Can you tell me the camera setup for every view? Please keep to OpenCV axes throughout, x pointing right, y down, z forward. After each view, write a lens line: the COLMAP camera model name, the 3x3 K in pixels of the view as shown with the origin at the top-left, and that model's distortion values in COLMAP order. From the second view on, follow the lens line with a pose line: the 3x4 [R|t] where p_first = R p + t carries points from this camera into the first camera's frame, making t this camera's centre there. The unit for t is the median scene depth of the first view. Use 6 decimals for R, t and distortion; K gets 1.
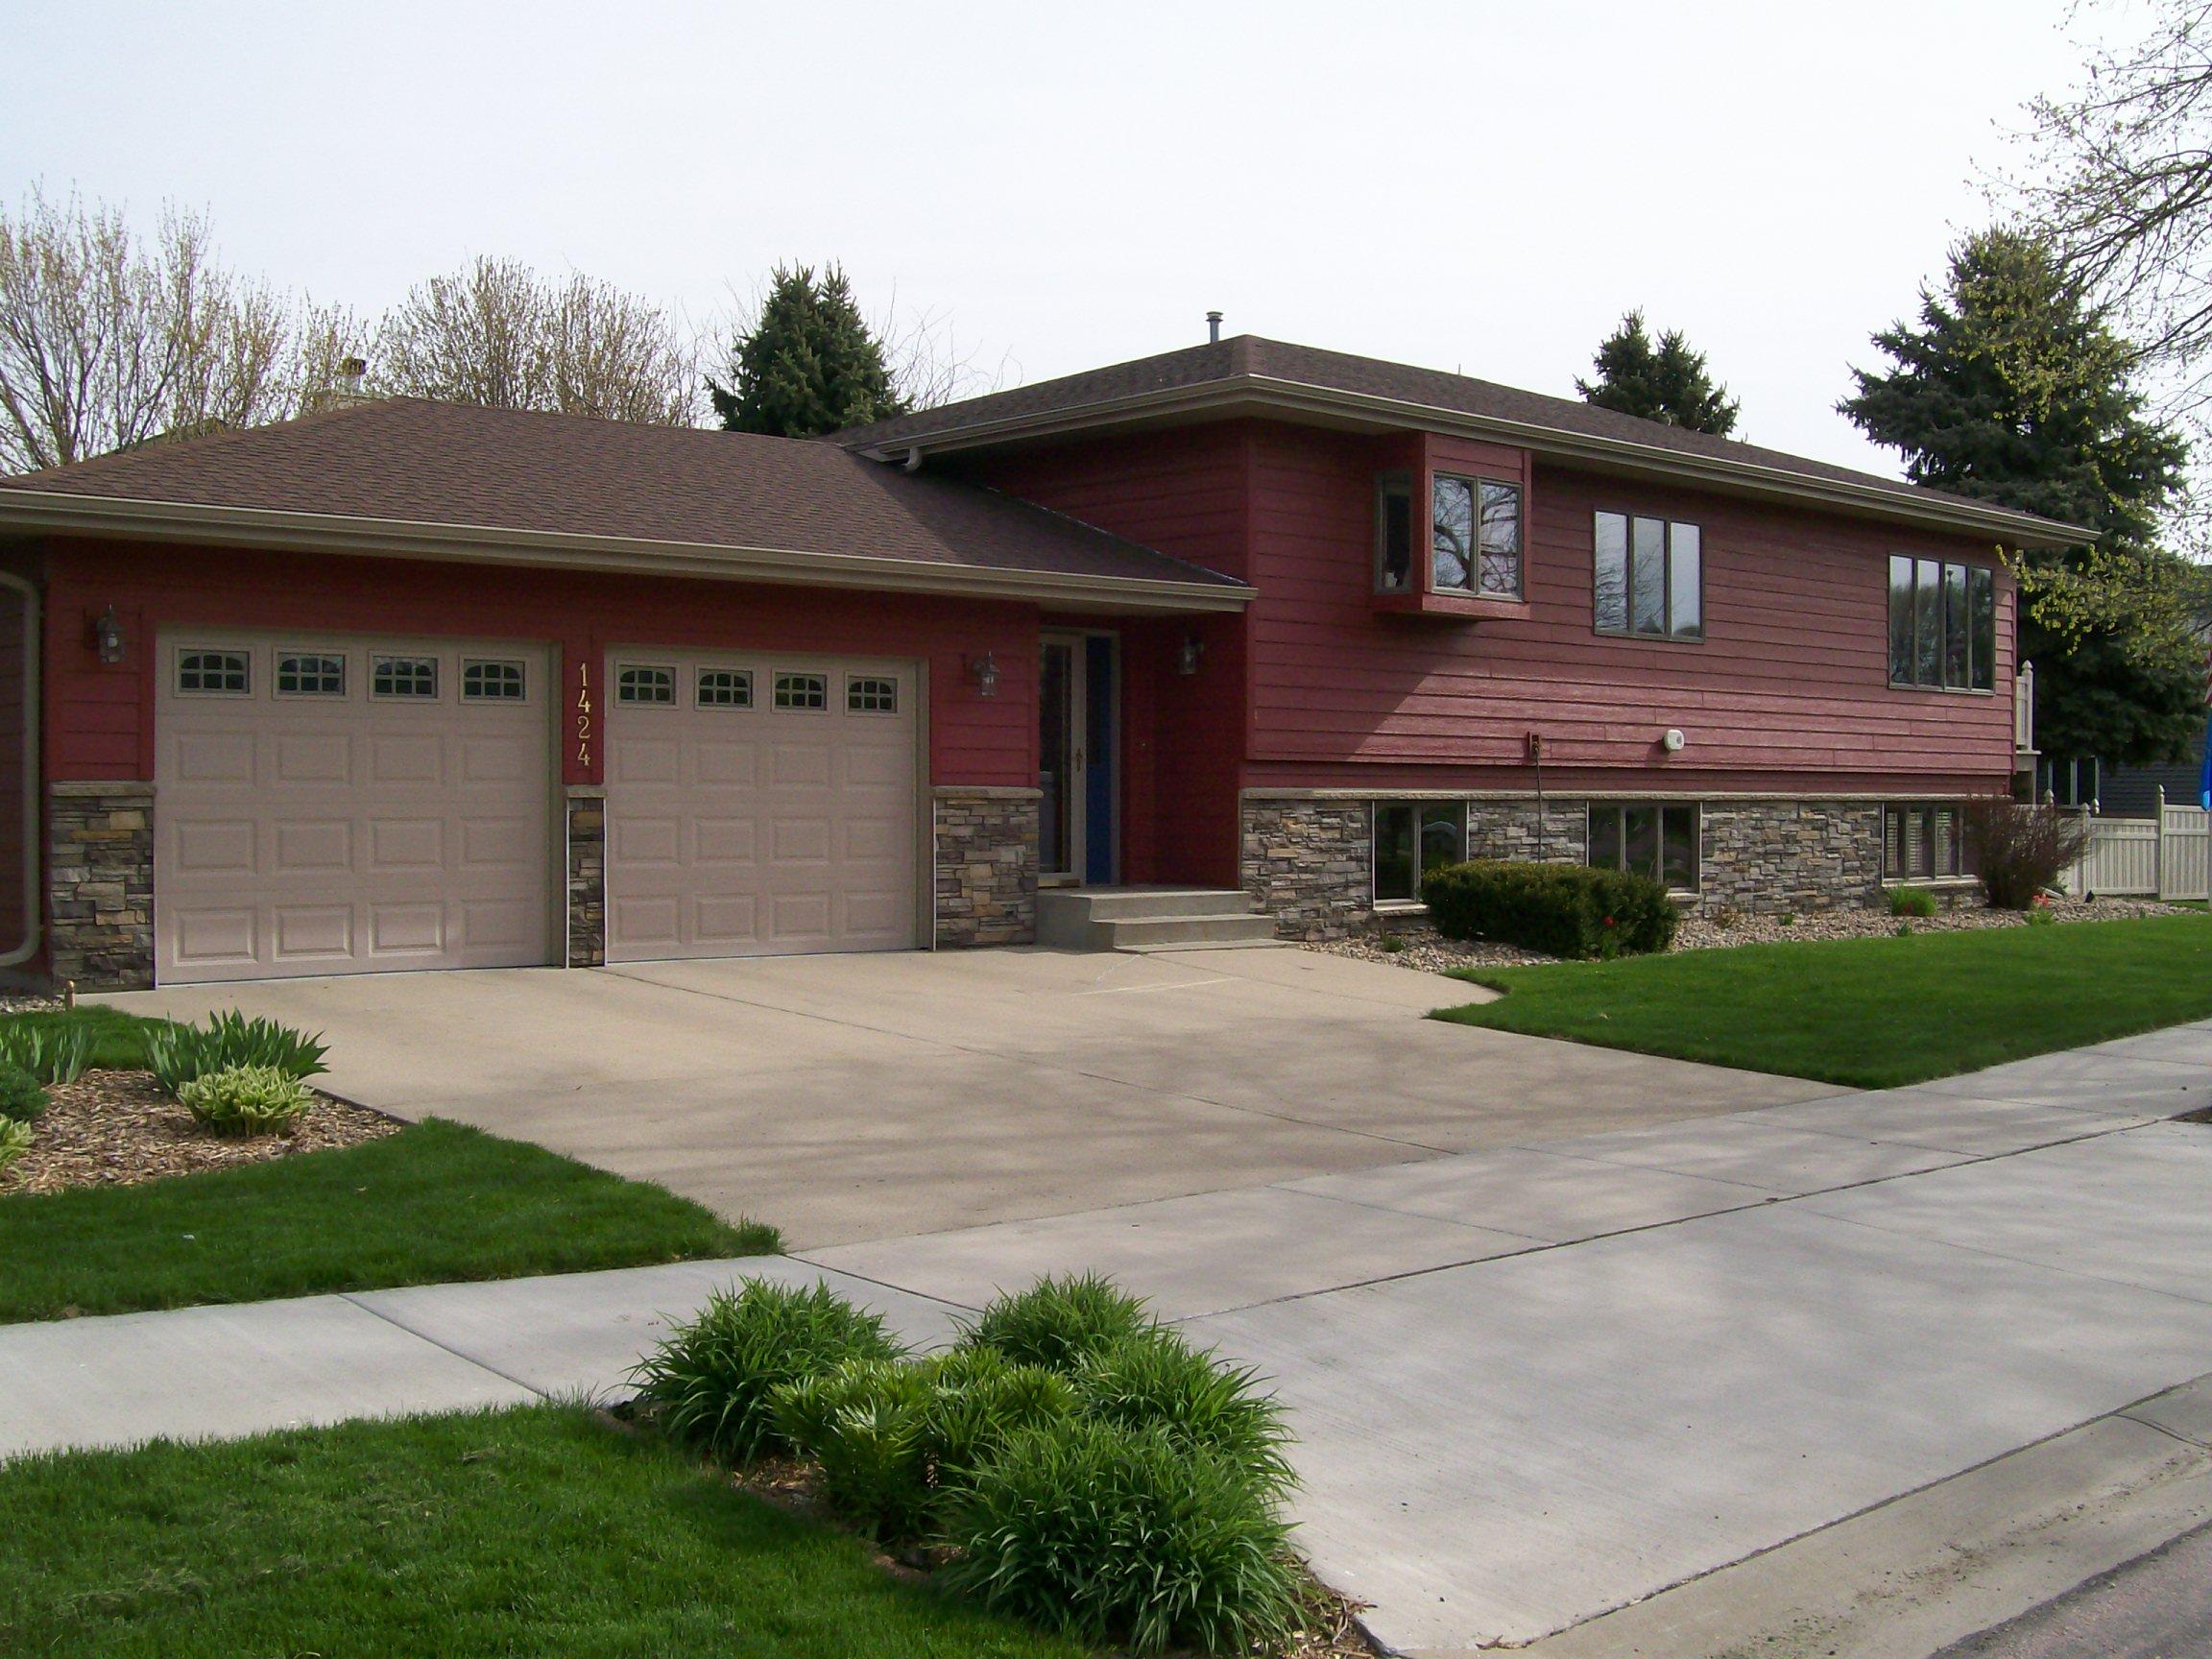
lens RADIAL K [[2409.9, 0, 1106.0], [0, 2409.9, 829.5], [0, 0, 1]] dist [-0.181605, 0.156049]
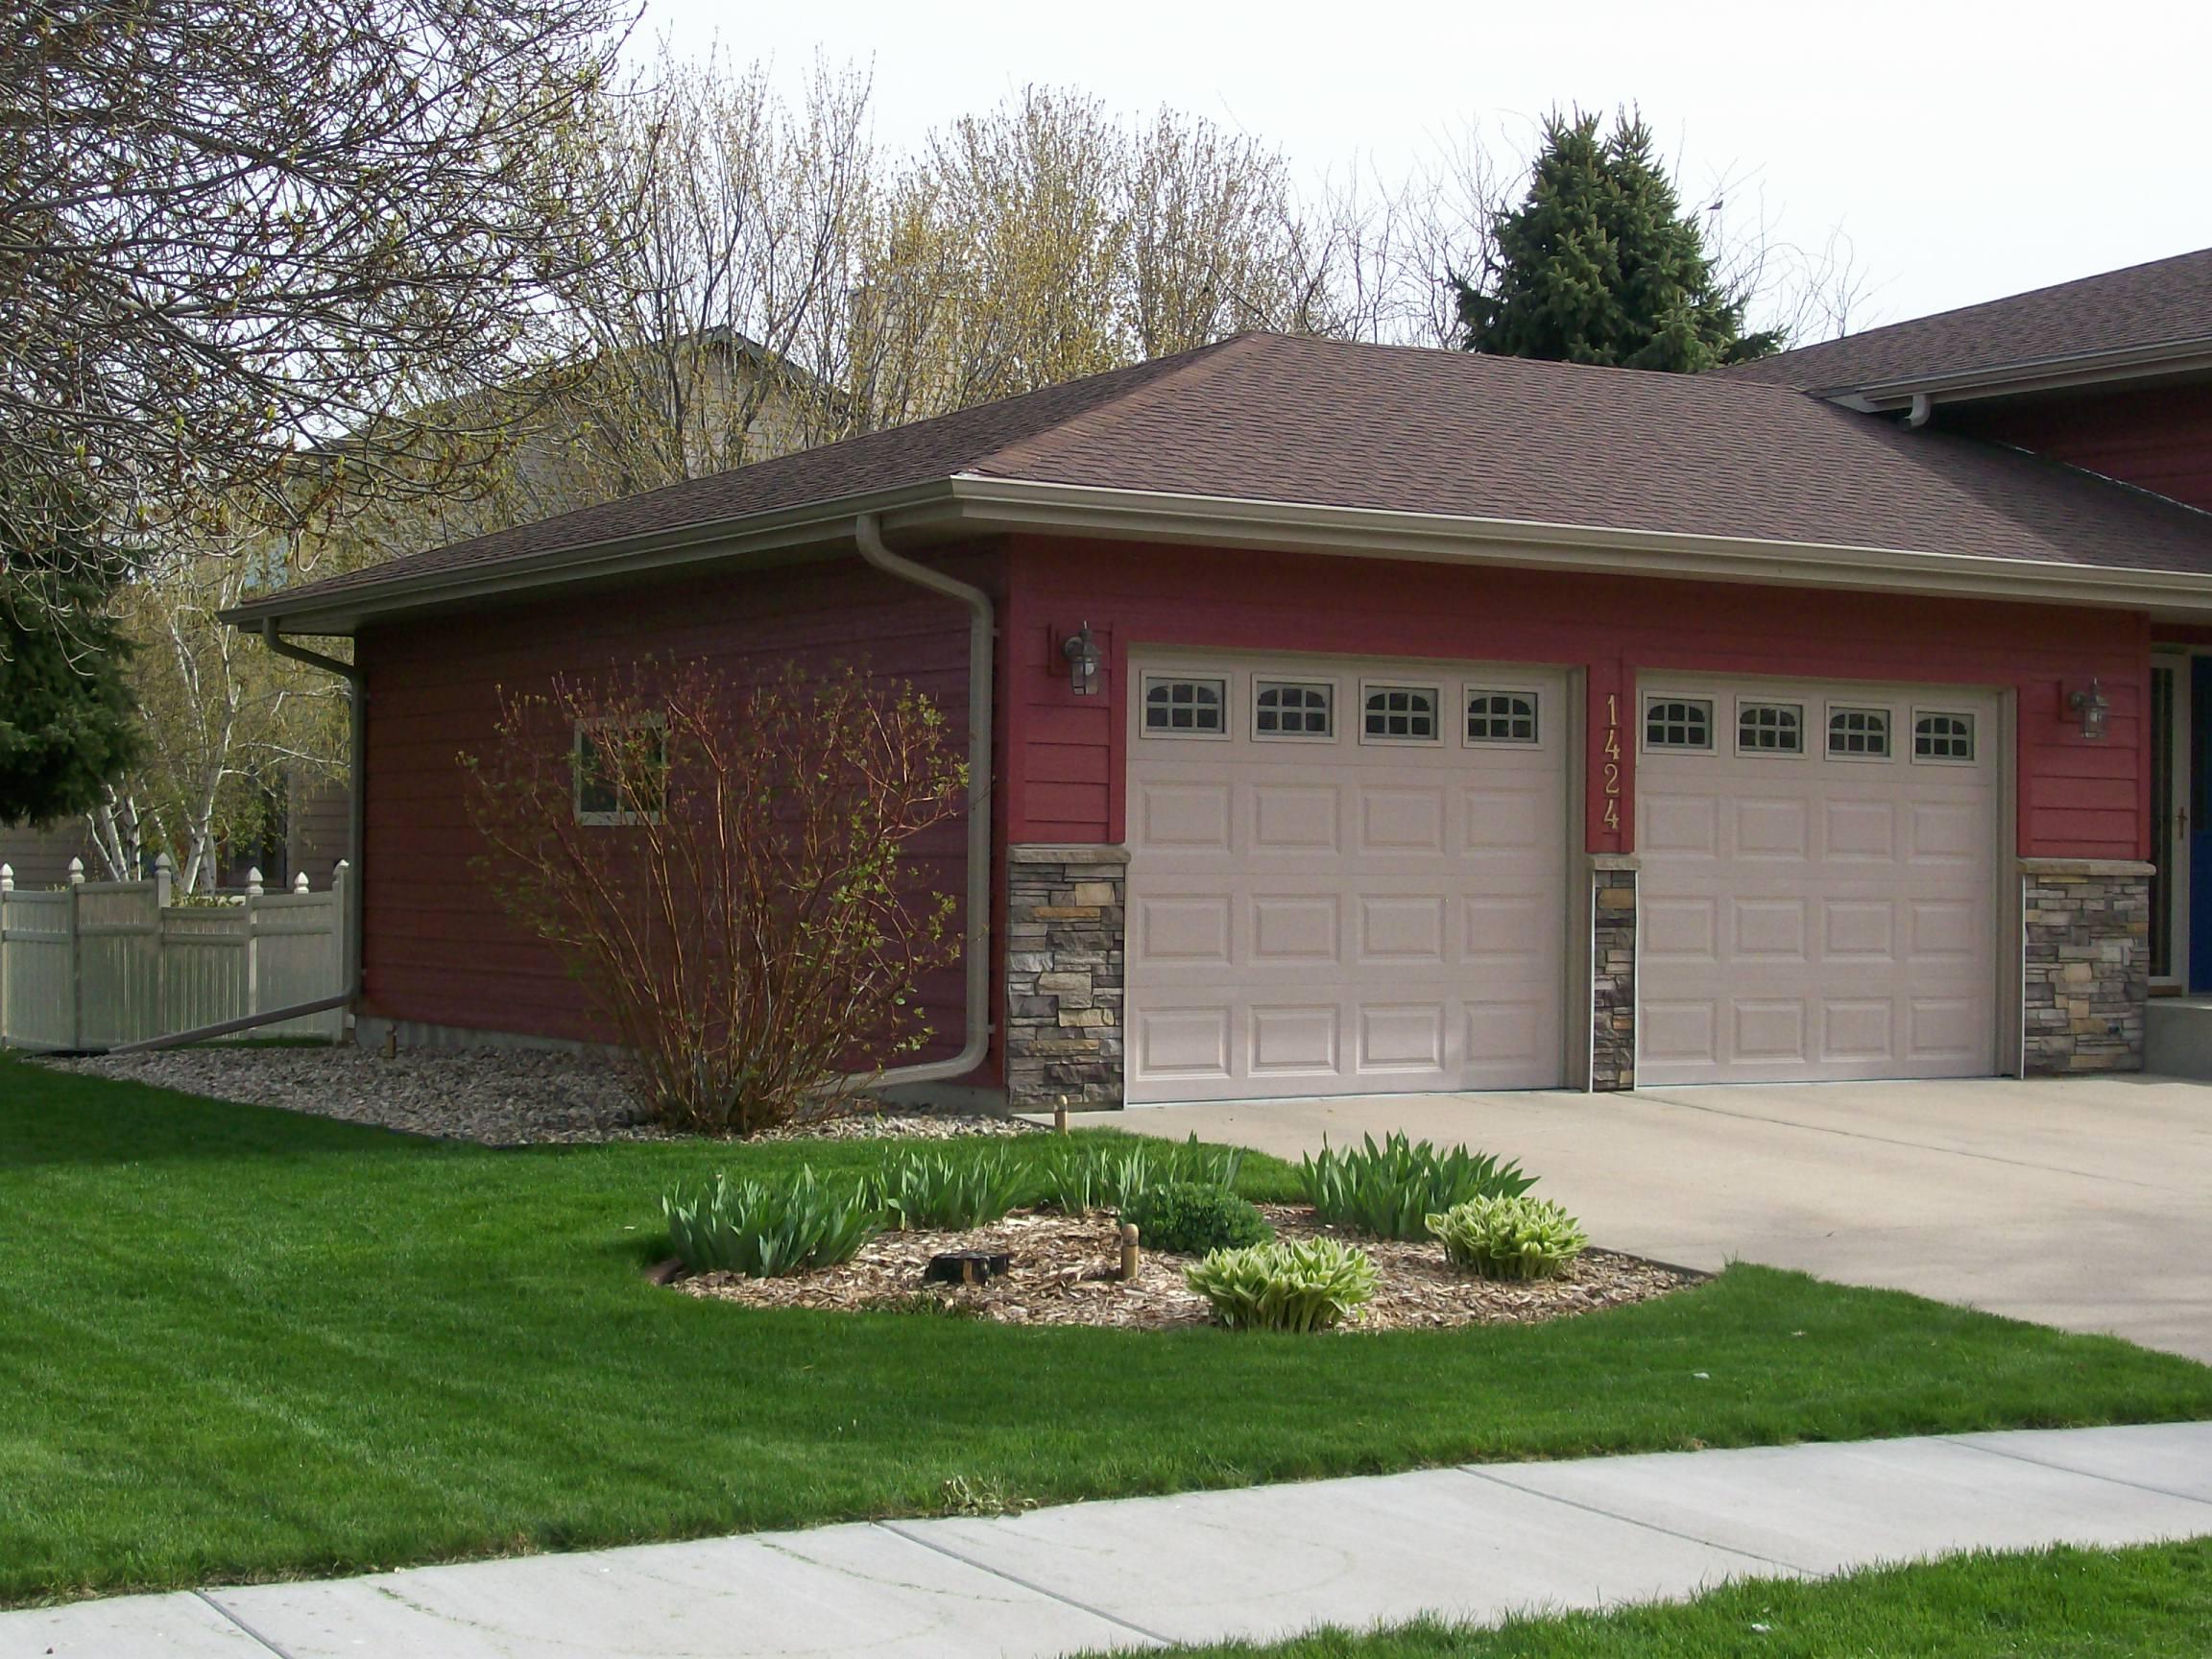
lens RADIAL K [[3708.7, 0, 1106.0], [0, 3708.7, 829.5], [0, 0, 1]] dist [-0.120606, -0.054635]
pose [[0.984274, 0.006043, -0.176547, -0.148340], [-0.010303, 0.999677, -0.023218, 0.002490], [0.176349, 0.024672, 0.984018, -0.172976]]
